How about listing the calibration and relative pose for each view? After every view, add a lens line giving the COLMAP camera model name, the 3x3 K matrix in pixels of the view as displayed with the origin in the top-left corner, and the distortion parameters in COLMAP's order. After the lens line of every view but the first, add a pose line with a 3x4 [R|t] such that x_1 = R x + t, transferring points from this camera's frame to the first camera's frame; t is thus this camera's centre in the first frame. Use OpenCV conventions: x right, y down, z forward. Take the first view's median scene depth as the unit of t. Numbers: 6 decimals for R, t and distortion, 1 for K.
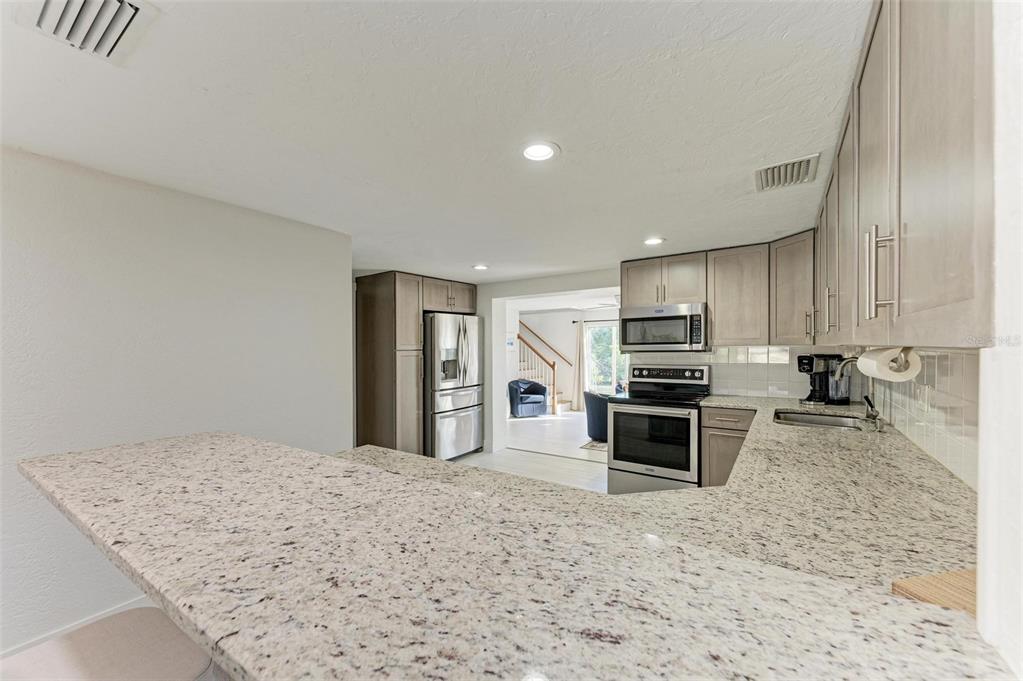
lens RADIAL K [[401.1, 0, 513.1], [0, 401.1, 348.2], [0, 0, 1]] dist [0.017883, 0.000006]
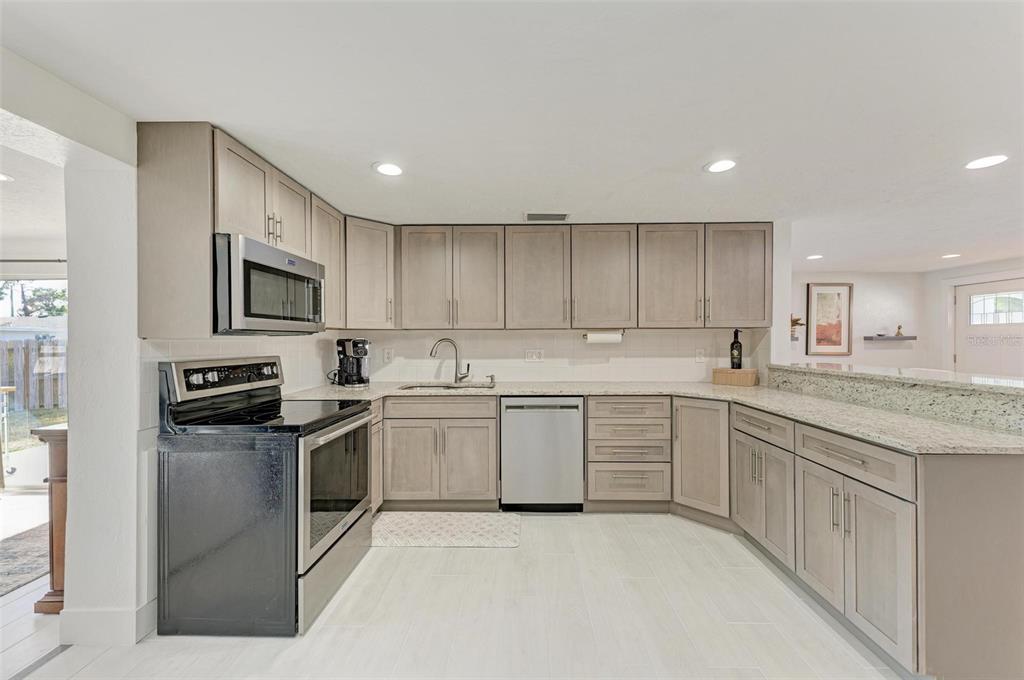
lens RADIAL K [[412.2, 0, 519.3], [0, 412.2, 341.0], [0, 0, 1]] dist [0.020035, 0.000011]
pose [[-0.546891, 0.010493, 0.837138, -0.291612], [0.011926, 0.999918, -0.004742, 0.024967], [-0.837119, 0.007390, -0.546971, 0.969624]]
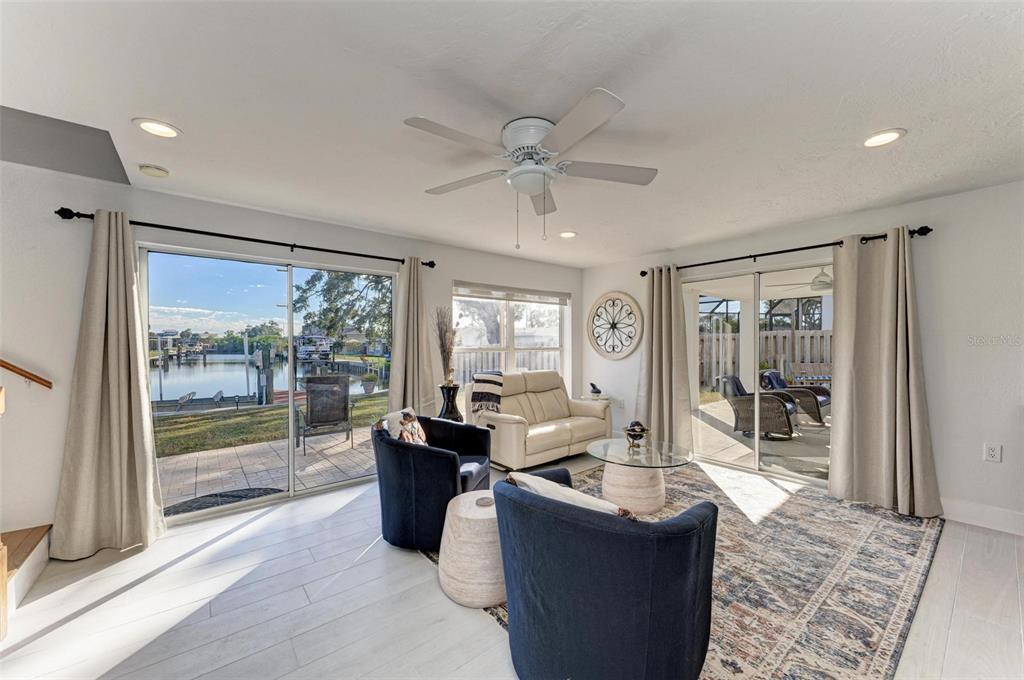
lens RADIAL K [[391.2, 0, 518.5], [0, 391.2, 348.4], [0, 0, 1]] dist [0.005486, -0.000012]
pose [[0.294634, -0.000162, 0.955610, -0.009577], [0.002115, 0.999998, -0.000483, 0.050252], [-0.955608, 0.002163, 0.294634, 1.564020]]
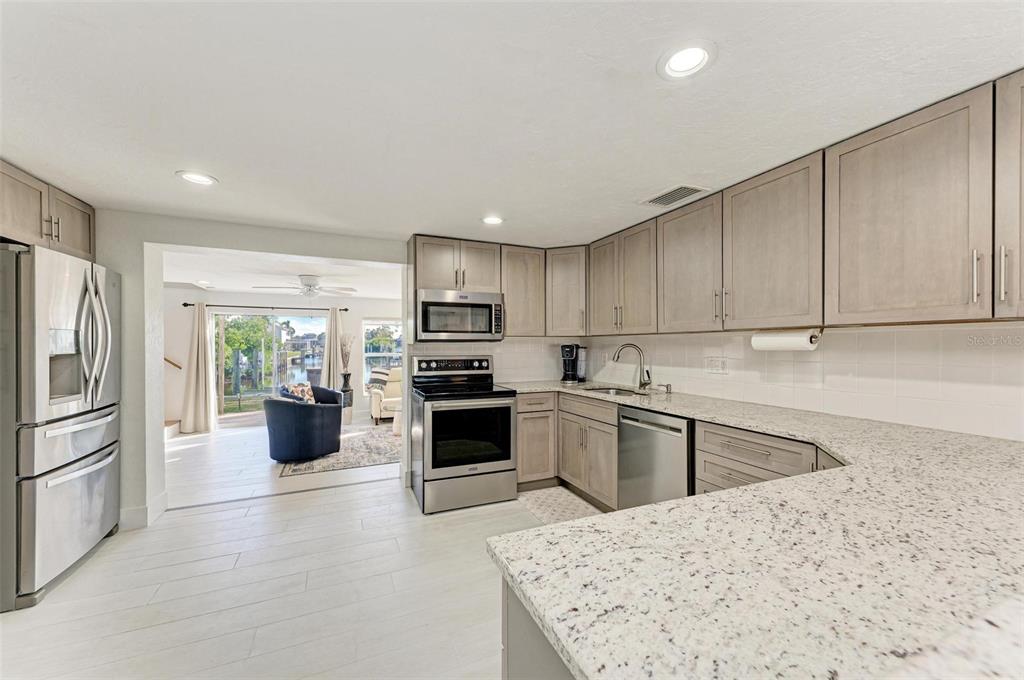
lens RADIAL K [[401.5, 0, 513.6], [0, 401.5, 347.7], [0, 0, 1]] dist [0.017883, 0.000006]
pose [[0.531963, 0.006574, 0.846742, -0.333526], [-0.002208, 0.999977, -0.006376, 0.028155], [-0.846765, 0.001523, 0.531965, 0.377153]]
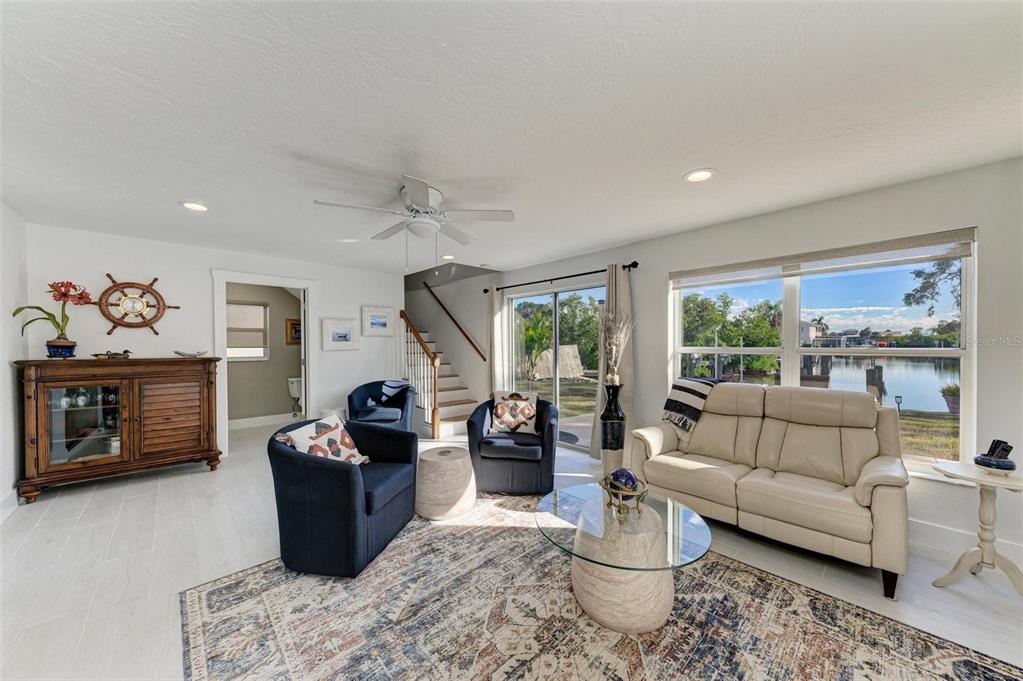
lens RADIAL K [[355.4, 0, 514.8], [0, 355.4, 345.6], [0, 0, 1]] dist [0.001858, -0.000043]
pose [[0.976316, 0.009802, -0.216127, 0.759553], [-0.009163, 0.999950, 0.003961, 0.042485], [0.216155, -0.001887, 0.976357, 1.118836]]
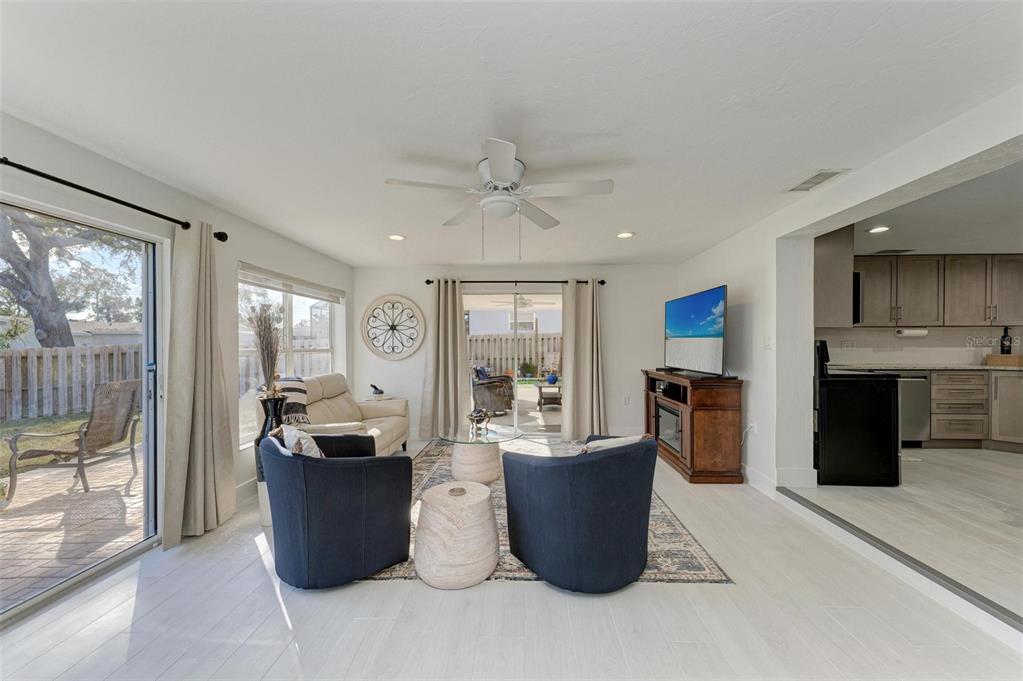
lens RADIAL K [[390.8, 0, 518.0], [0, 390.8, 348.9], [0, 0, 1]] dist [0.005486, -0.000012]
pose [[-0.532505, 0.003666, 0.846419, -0.043515], [0.009944, 0.999949, 0.001925, 0.050550], [-0.846368, 0.009442, -0.532514, 1.984315]]
